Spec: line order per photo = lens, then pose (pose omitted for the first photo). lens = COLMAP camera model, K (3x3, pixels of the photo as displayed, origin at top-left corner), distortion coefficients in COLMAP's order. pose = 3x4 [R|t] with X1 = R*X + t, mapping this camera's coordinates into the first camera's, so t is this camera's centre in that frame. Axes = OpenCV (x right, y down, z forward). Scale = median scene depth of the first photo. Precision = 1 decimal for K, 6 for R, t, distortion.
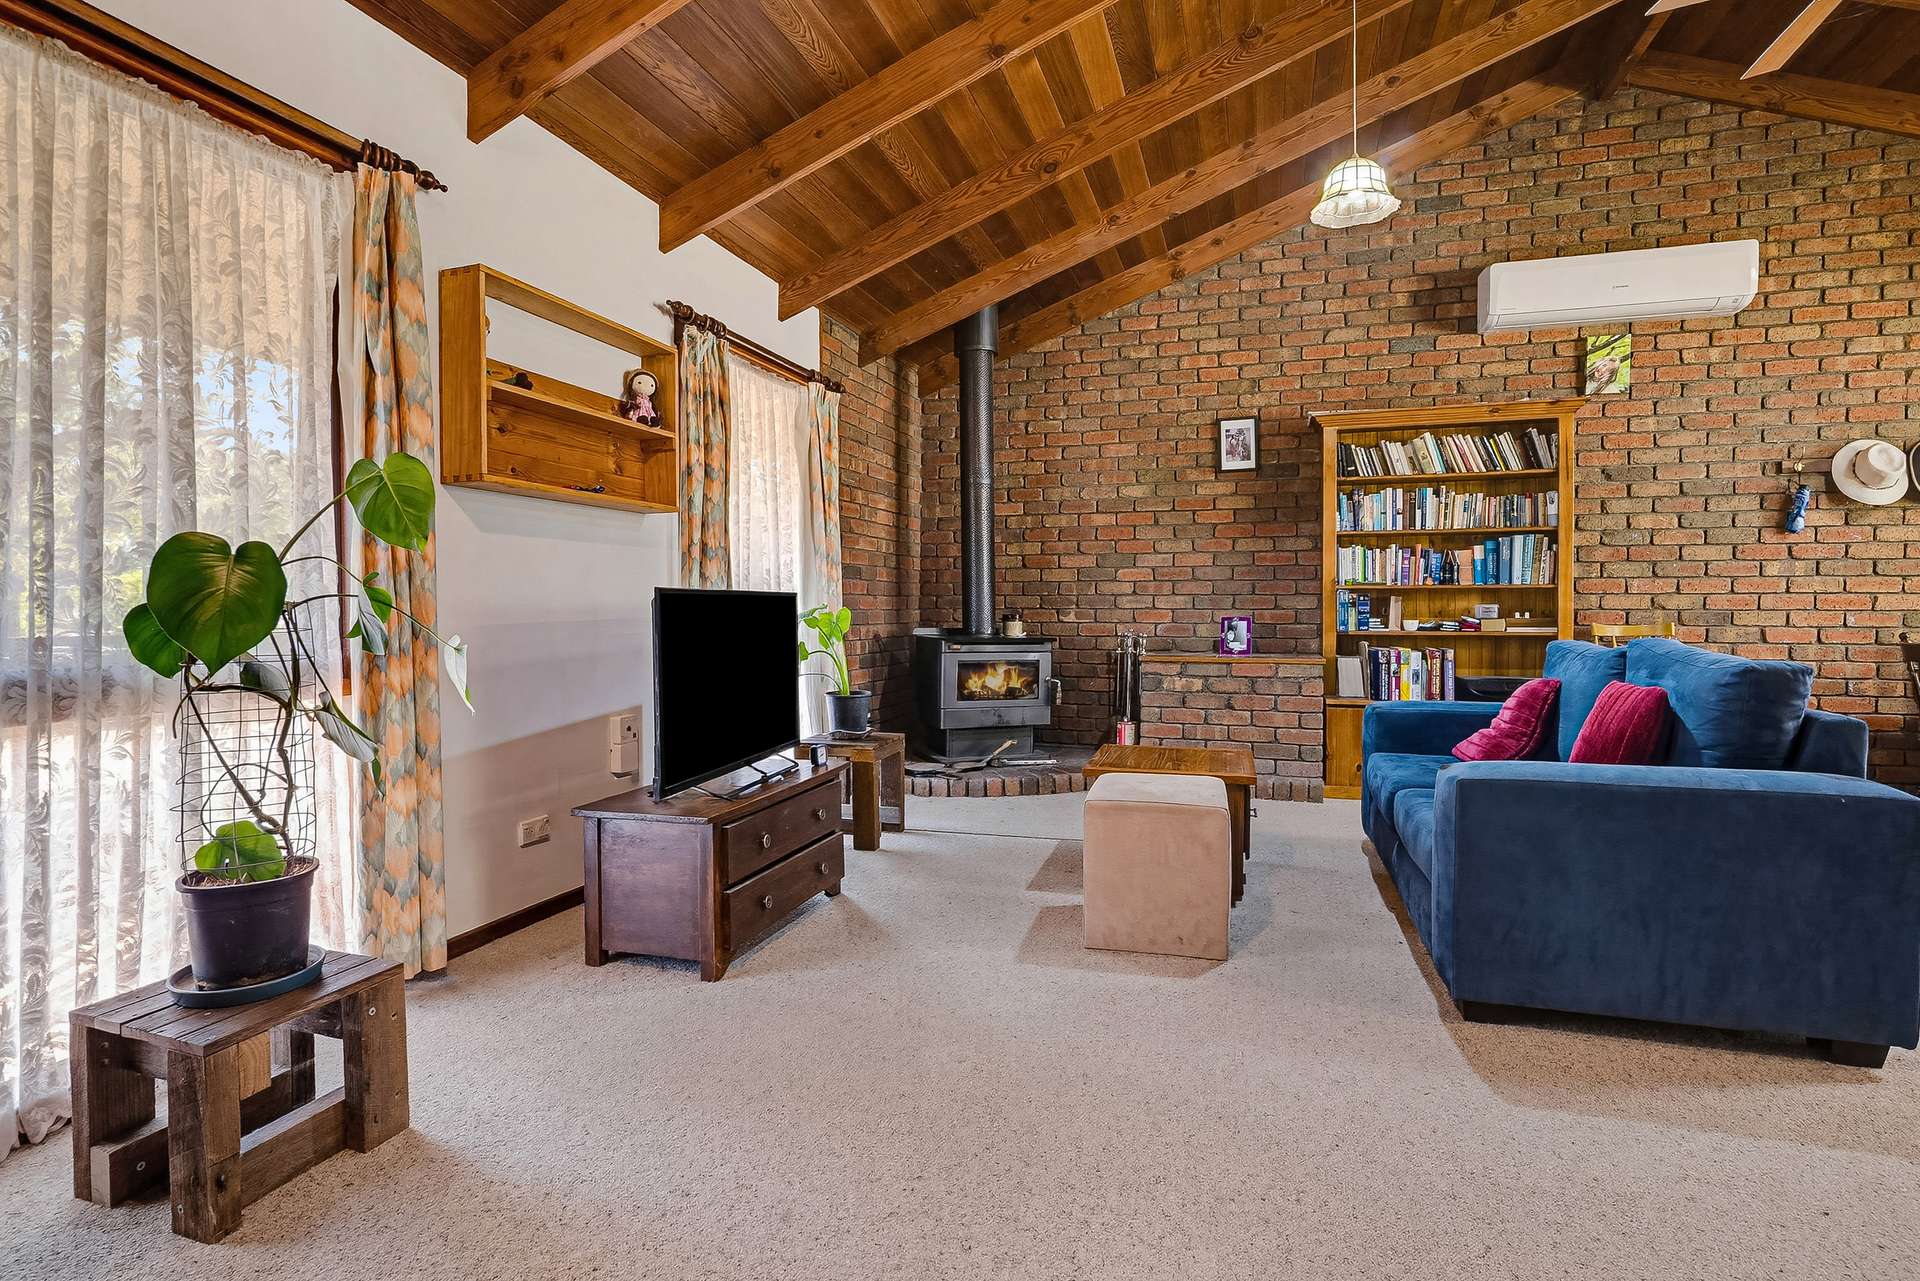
lens RADIAL K [[913.3, 0, 958.9], [0, 913.3, 626.5], [0, 0, 1]] dist [-0.012049, 0.000192]
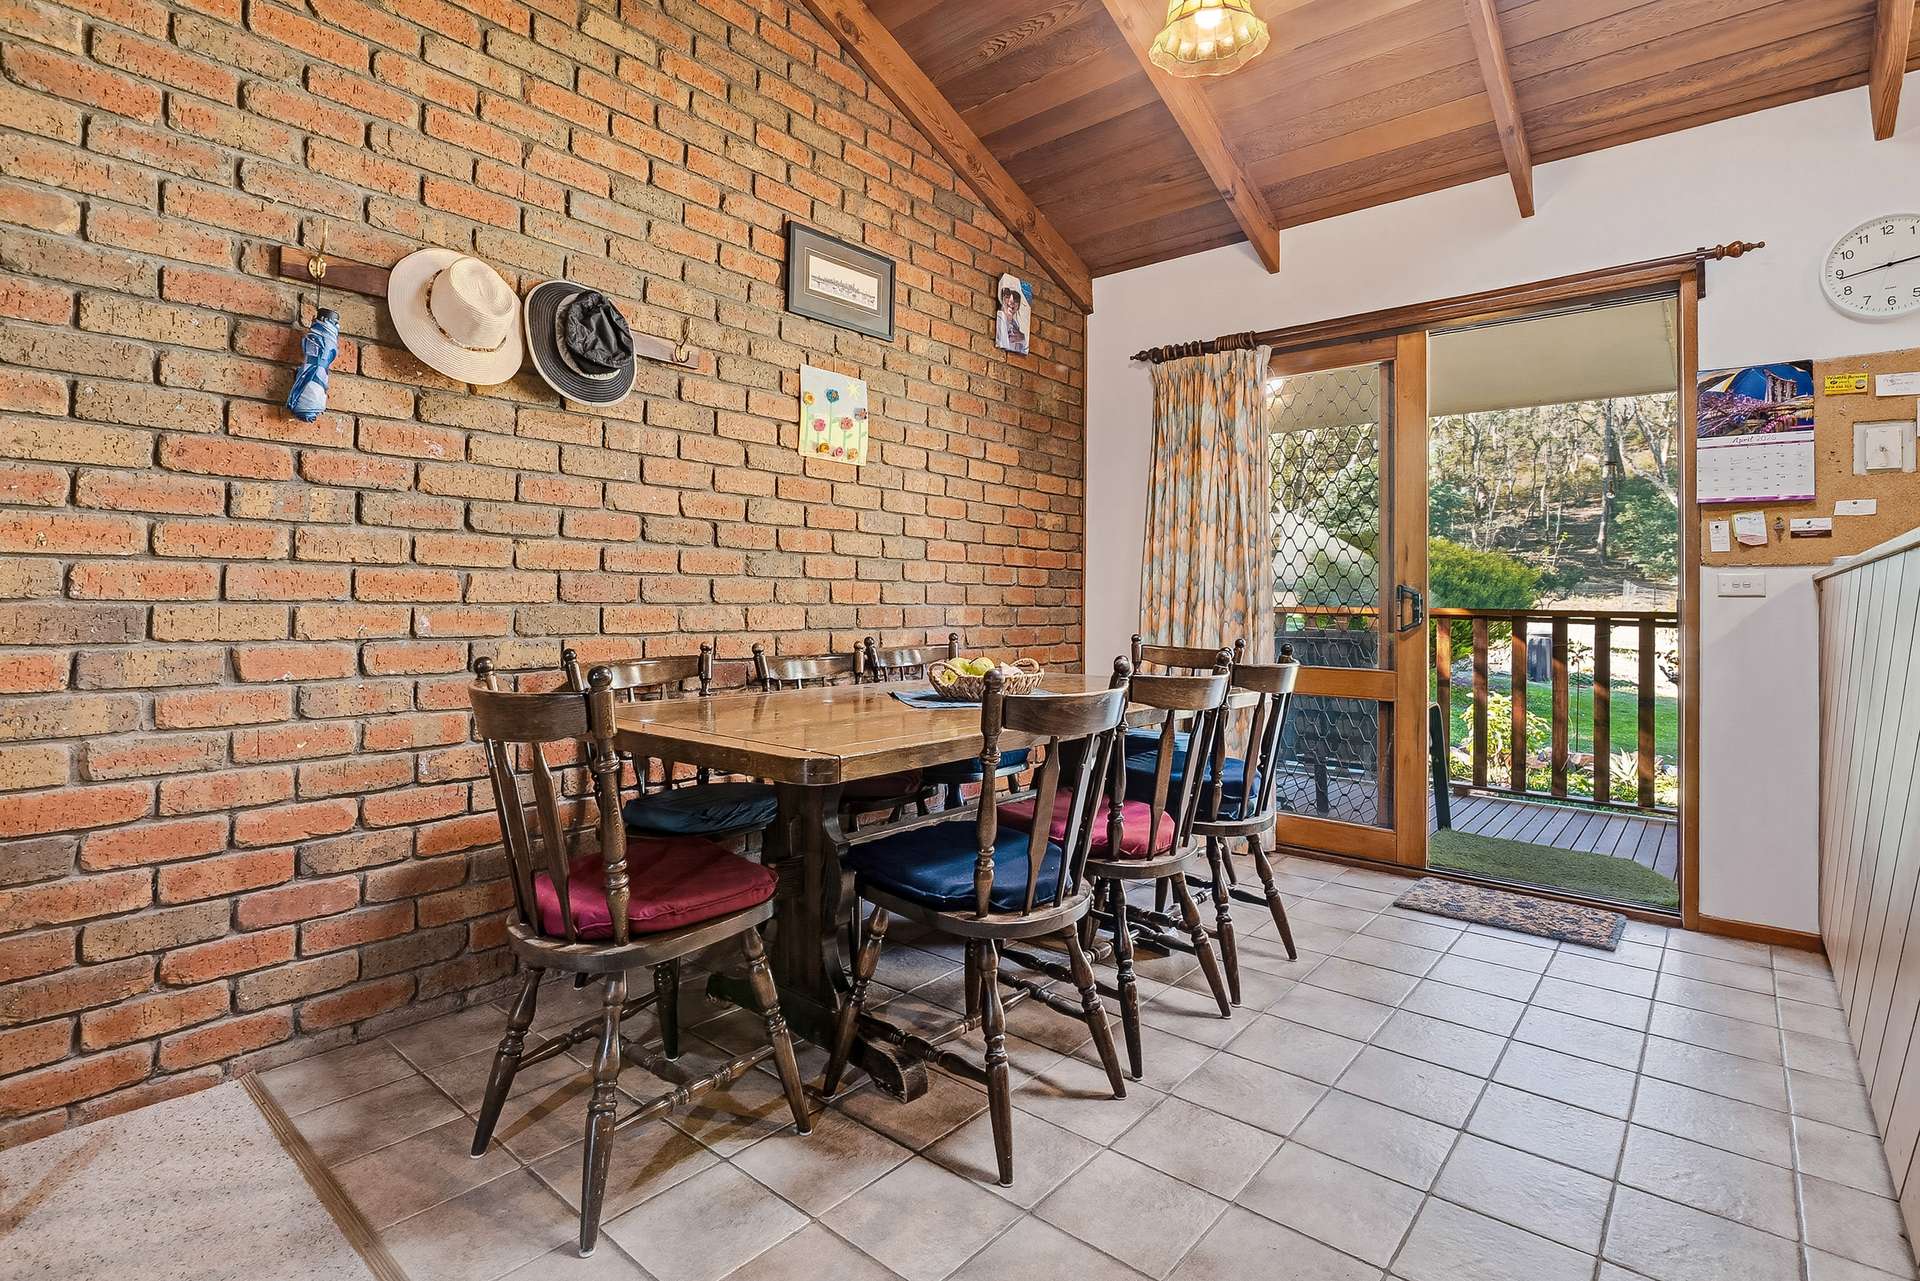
lens RADIAL K [[913.3, 0, 951.7], [0, 913.3, 589.9], [0, 0, 1]] dist [-0.012049, 0.000192]
pose [[0.384764, 0.011152, 0.922948, 0.650387], [0.000281, 0.999926, -0.012200, -0.018594], [-0.923015, 0.004953, 0.384732, 0.558399]]
